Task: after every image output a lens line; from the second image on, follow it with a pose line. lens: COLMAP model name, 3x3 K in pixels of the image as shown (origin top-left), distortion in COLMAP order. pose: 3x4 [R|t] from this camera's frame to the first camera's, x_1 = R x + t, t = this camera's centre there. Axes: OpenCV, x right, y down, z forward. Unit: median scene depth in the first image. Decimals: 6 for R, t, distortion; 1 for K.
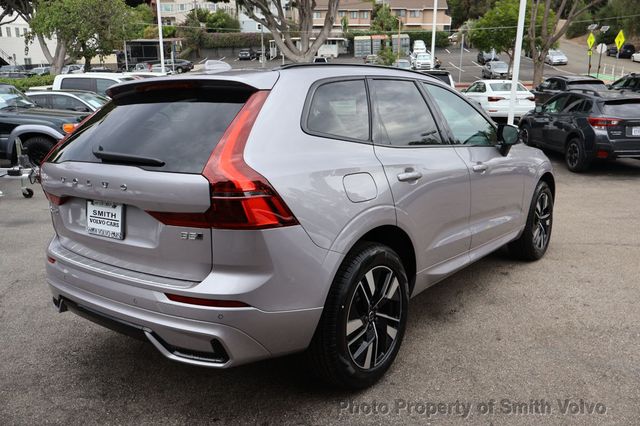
lens RADIAL K [[527.2, 0, 320.0], [0, 527.2, 213.0], [0, 0, 1]] dist [0.009827, 0.003252]
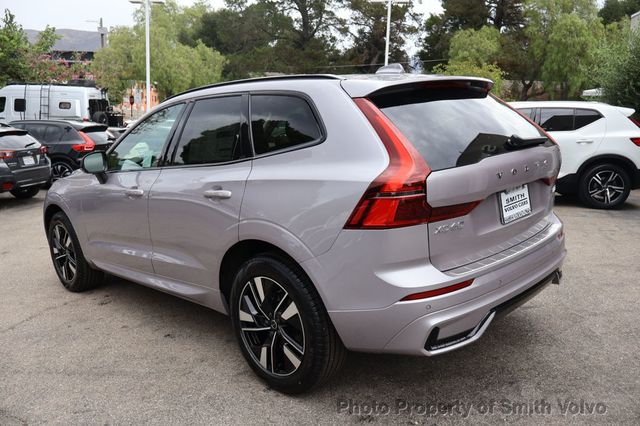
lens RADIAL K [[527.2, 0, 320.0], [0, 527.2, 213.0], [0, 0, 1]] dist [0.009827, 0.003252]
pose [[0.133141, -0.168634, 0.976645, -1.543232], [0.247565, 0.959840, 0.131983, -0.213670], [-0.959680, 0.224211, 0.169542, 1.226969]]
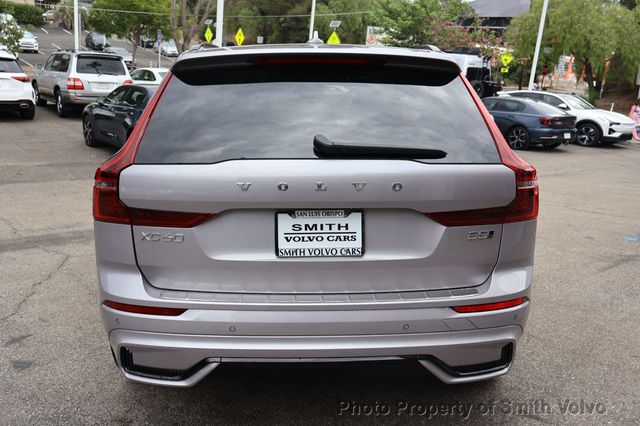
lens RADIAL K [[574.6, 0, 320.0], [0, 574.6, 213.0], [0, 0, 1]] dist [-0.004963, 0.001146]
pose [[0.773845, -0.097644, 0.625803, -0.930660], [0.098064, 0.994602, 0.033926, -0.045980], [-0.625737, 0.035115, 0.779243, 0.373604]]
